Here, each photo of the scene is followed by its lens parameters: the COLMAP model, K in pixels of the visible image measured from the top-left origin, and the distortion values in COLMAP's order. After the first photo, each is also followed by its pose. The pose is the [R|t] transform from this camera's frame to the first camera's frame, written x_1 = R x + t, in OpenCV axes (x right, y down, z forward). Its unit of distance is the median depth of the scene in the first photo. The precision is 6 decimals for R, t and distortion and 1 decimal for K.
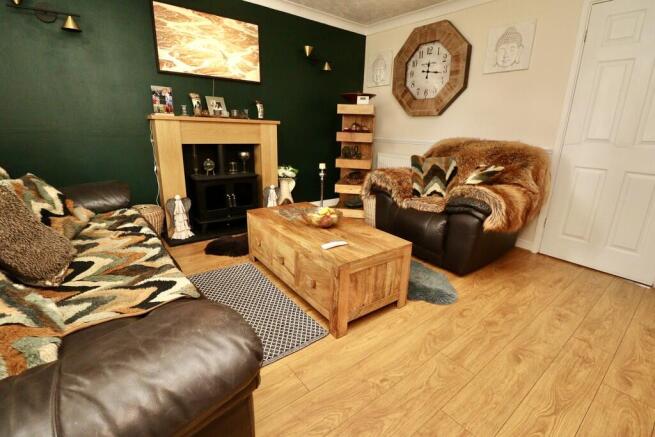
lens RADIAL K [[302.5, 0, 331.7], [0, 302.5, 213.2], [0, 0, 1]] dist [0.000455, -0.015985]
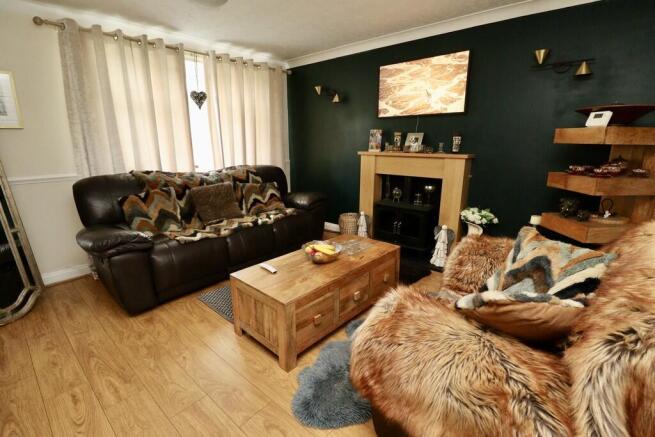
lens RADIAL K [[302.5, 0, 331.7], [0, 302.5, 213.2], [0, 0, 1]] dist [0.000455, -0.015985]
pose [[0.190230, 0.198000, -0.961566, 0.685169], [-0.256797, 0.955385, 0.145924, -0.199921], [0.947559, 0.219168, 0.232589, 0.548809]]
